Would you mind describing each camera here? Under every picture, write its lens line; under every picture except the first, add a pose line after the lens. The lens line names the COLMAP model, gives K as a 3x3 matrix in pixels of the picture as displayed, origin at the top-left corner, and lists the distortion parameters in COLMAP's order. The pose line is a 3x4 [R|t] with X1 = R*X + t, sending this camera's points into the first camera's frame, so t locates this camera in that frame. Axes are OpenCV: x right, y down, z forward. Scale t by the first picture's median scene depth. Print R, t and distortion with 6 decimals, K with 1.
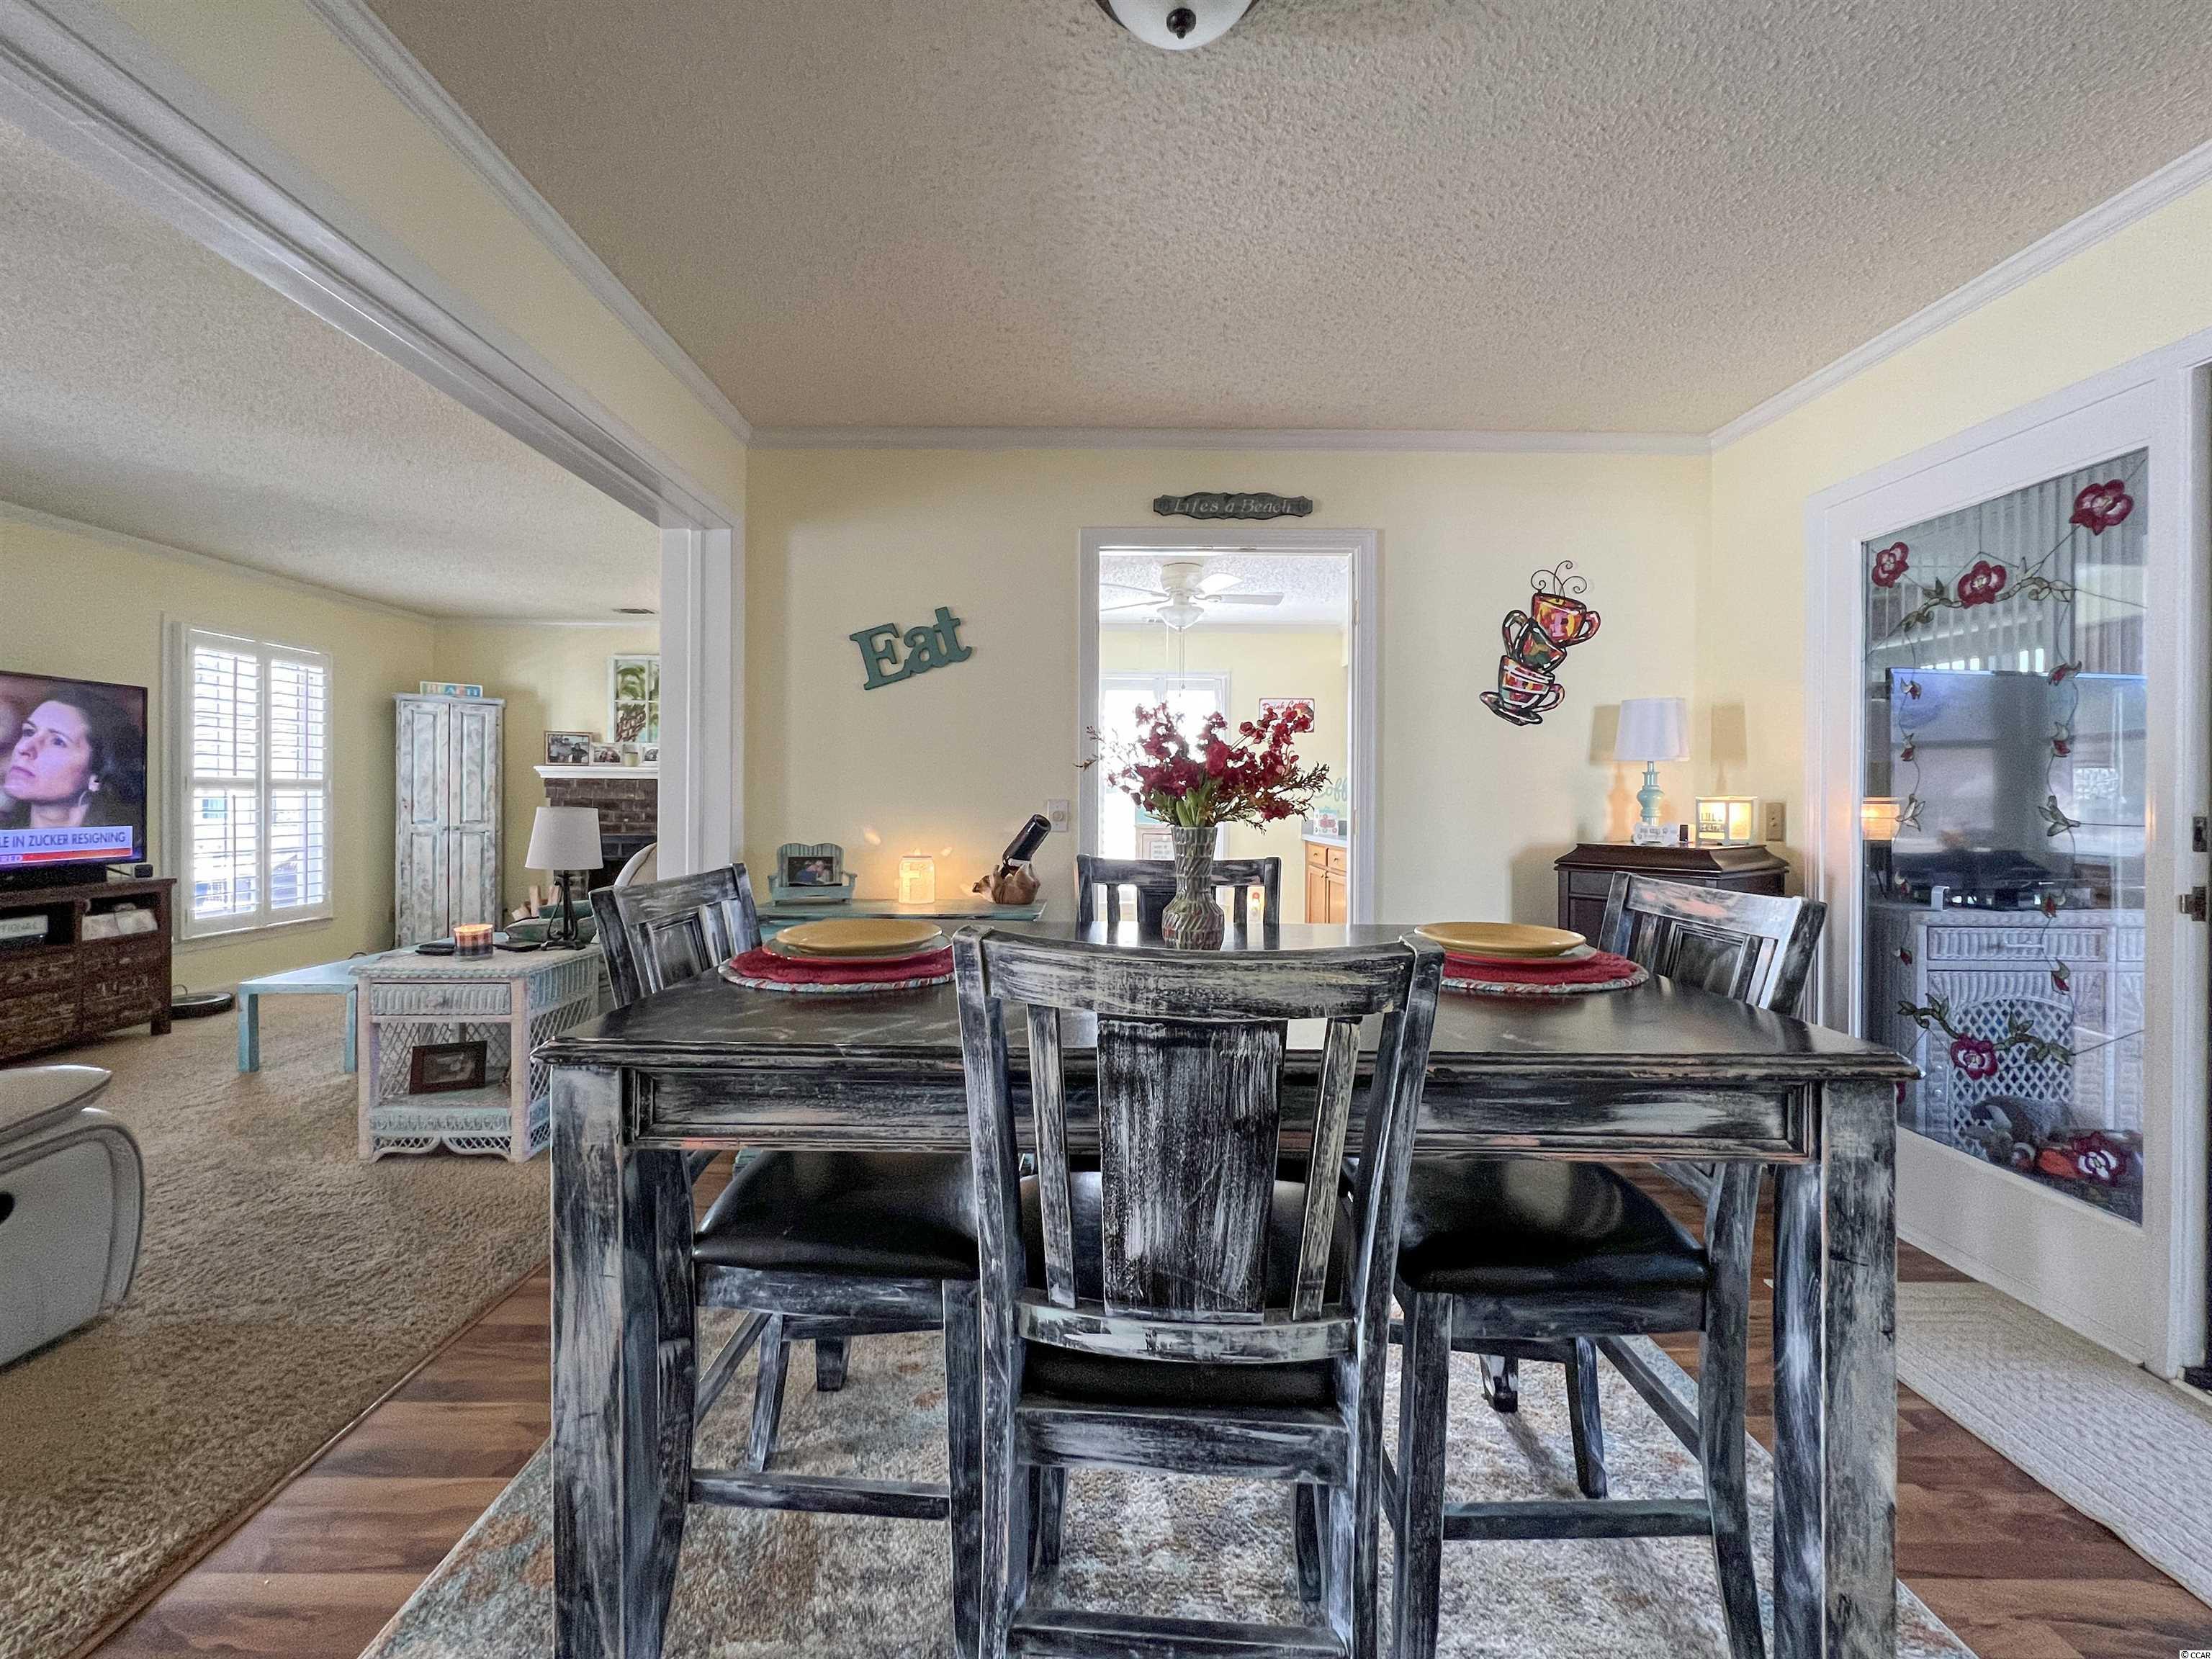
lens RADIAL K [[895.0, 0, 1097.5], [0, 895.0, 801.8], [0, 0, 1]] dist [-0.000285, 0.000202]
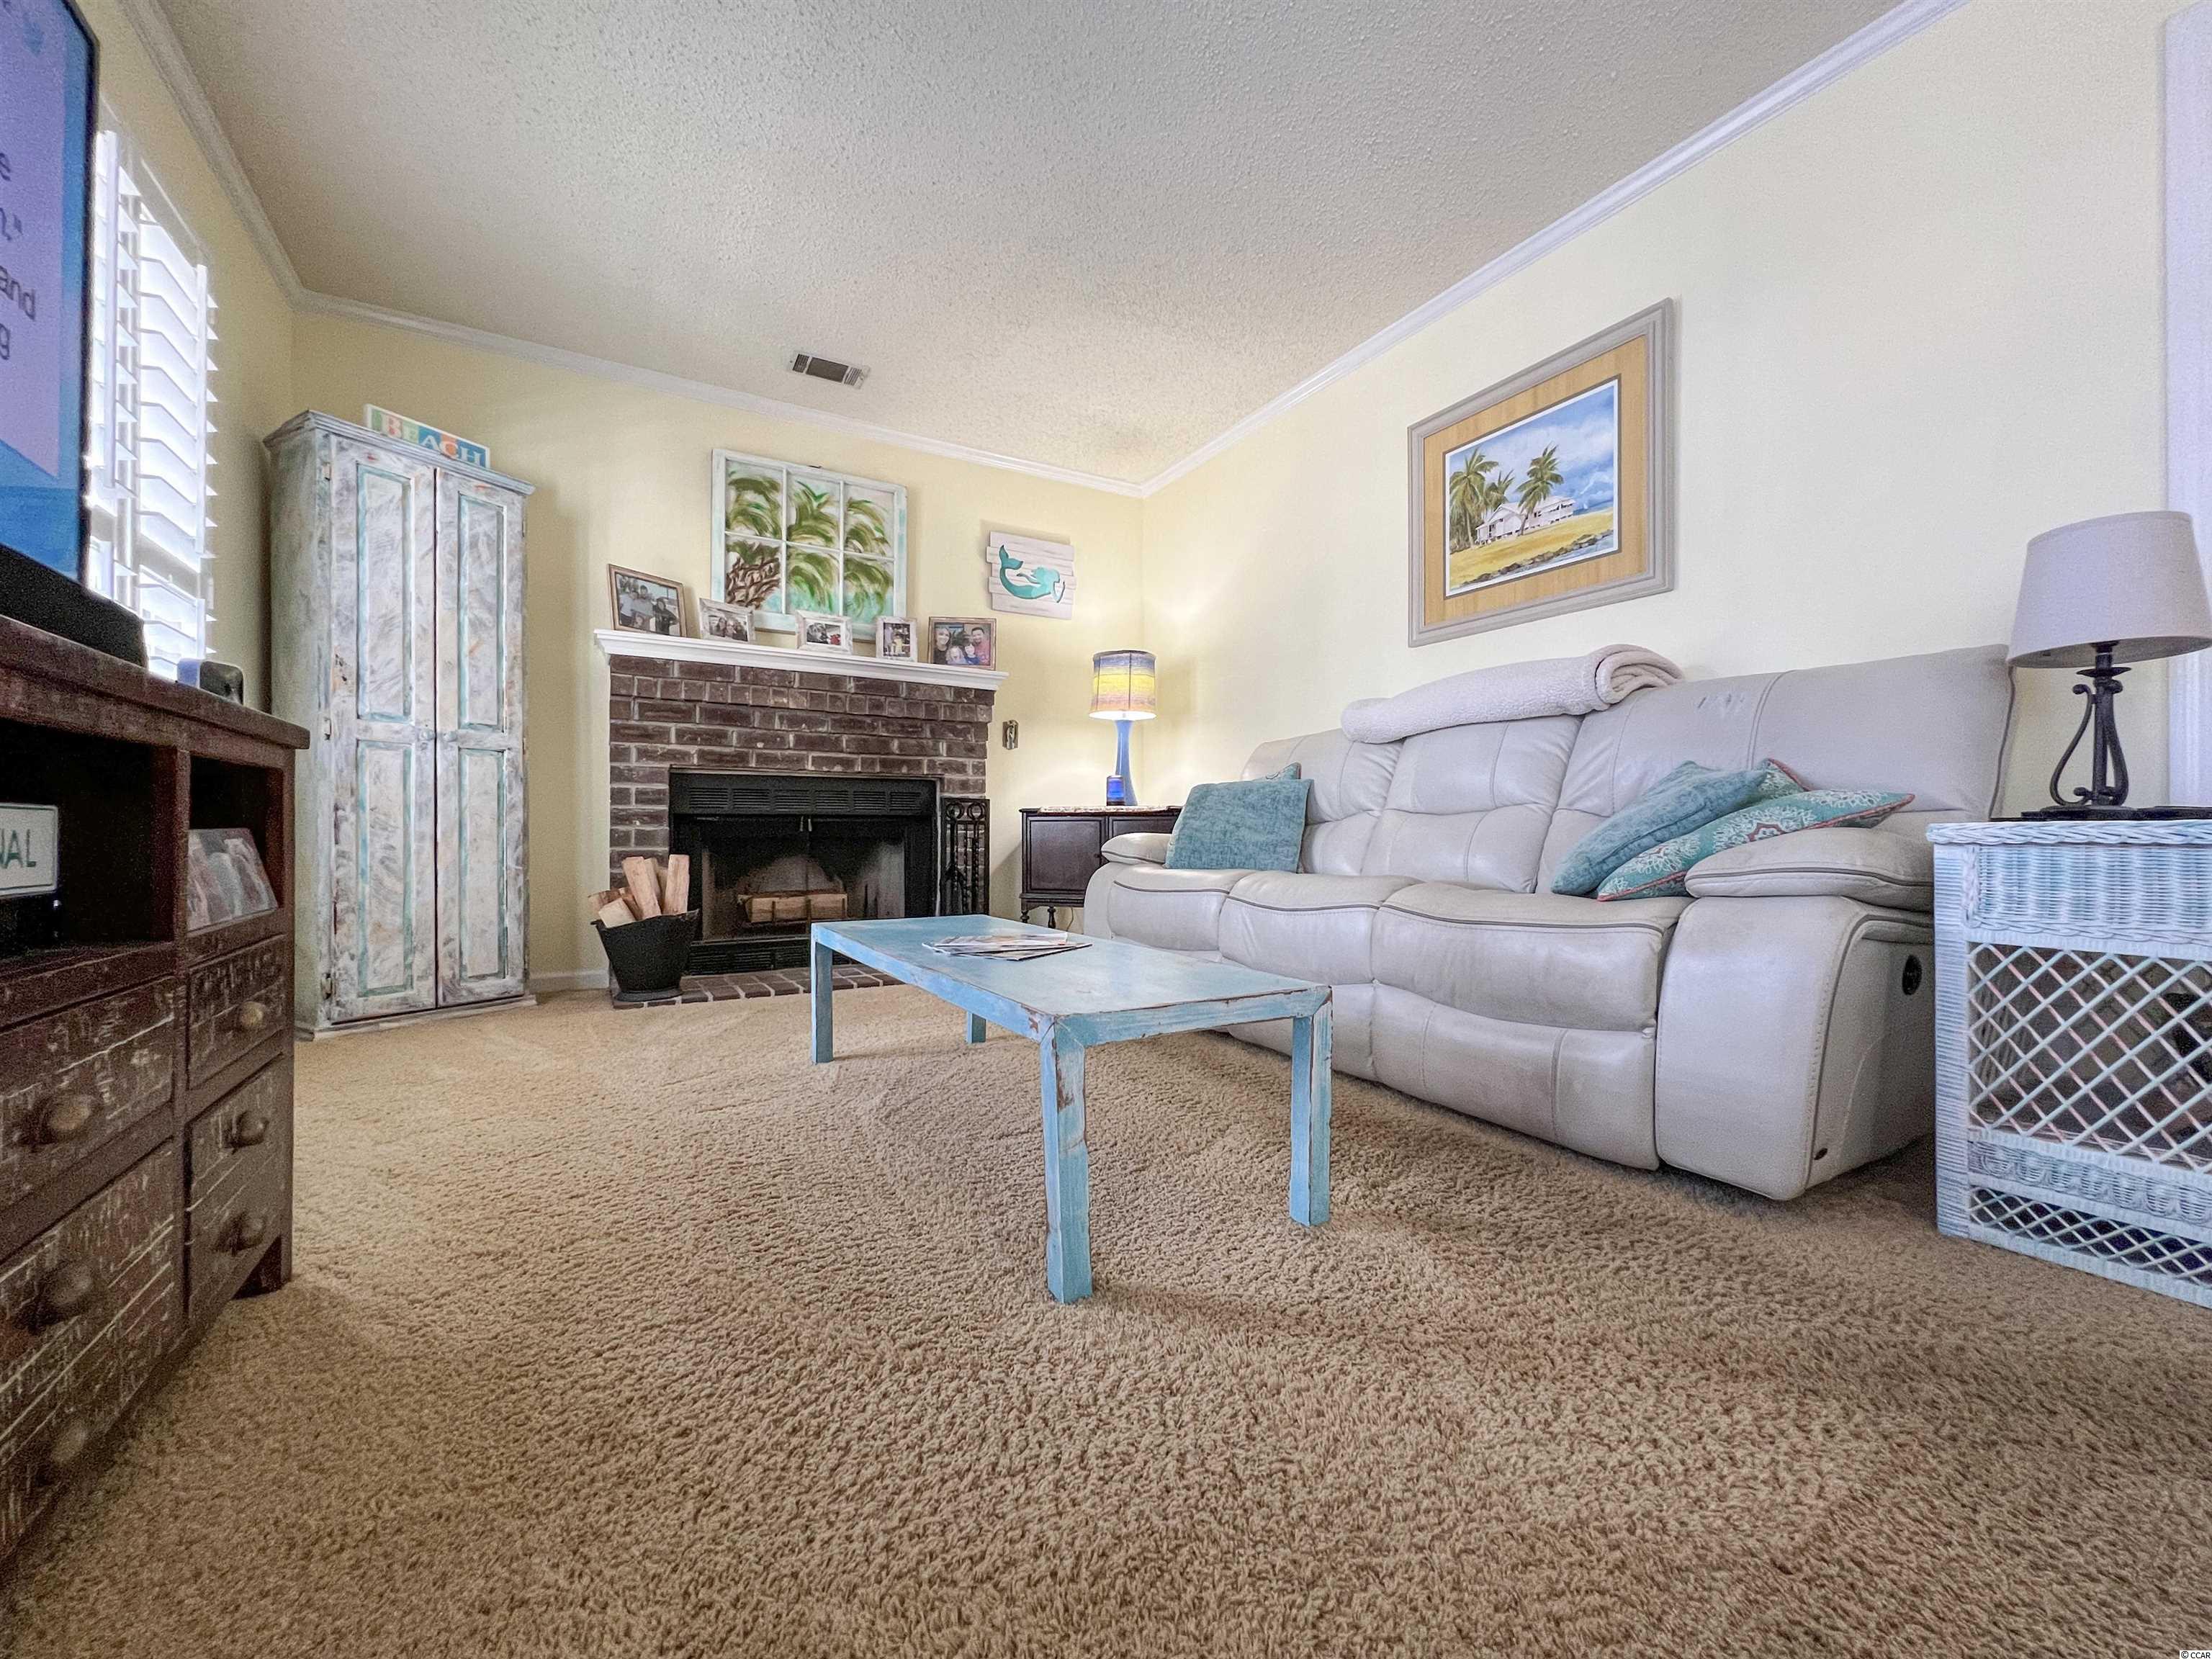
lens RADIAL K [[893.0, 0, 1106.0], [0, 893.0, 829.5], [0, 0, 1]] dist [-0.000388, 0.000072]
pose [[0.867343, -0.004259, 0.497693, -1.295273], [0.007943, 0.999954, -0.005285, 0.164509], [-0.497648, 0.008537, 0.867337, 0.847393]]
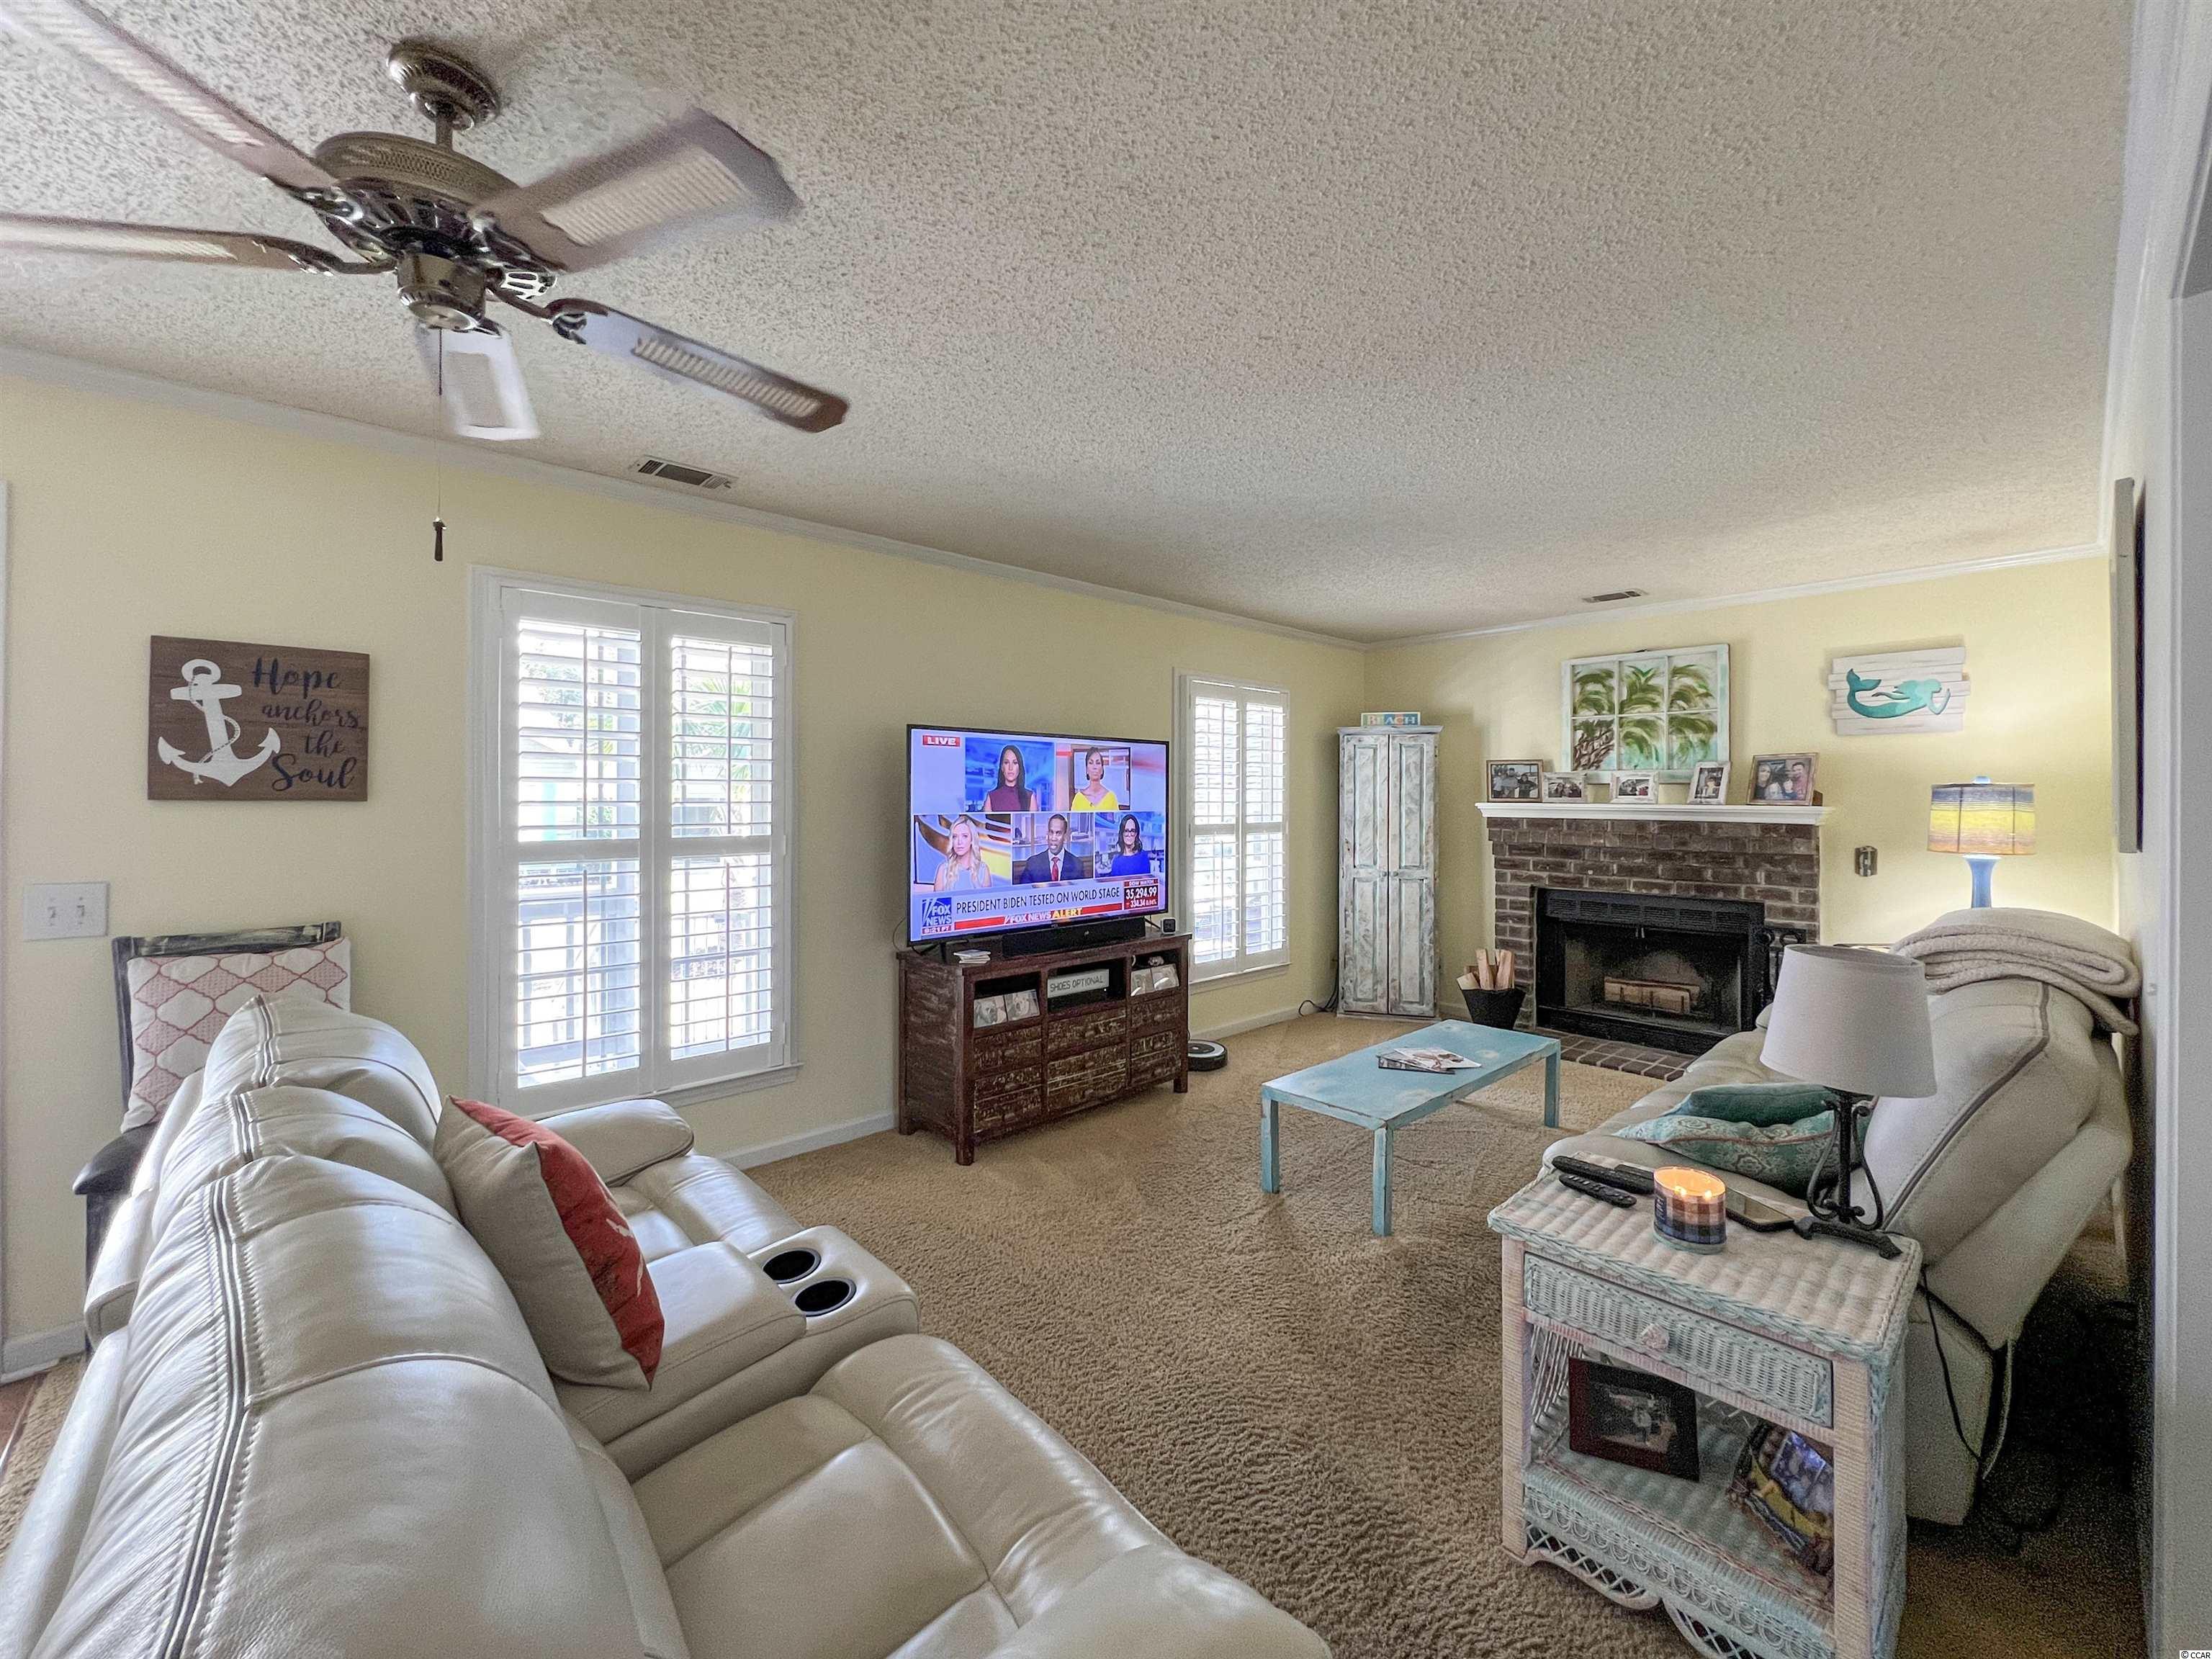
lens RADIAL K [[895.0, 0, 1097.5], [0, 895.0, 801.8], [0, 0, 1]] dist [-0.000285, 0.000202]
pose [[0.668317, -0.003955, -0.743866, -0.498504], [-0.001041, 0.999980, -0.006251, -0.072617], [0.743876, 0.004952, 0.668299, 0.361364]]
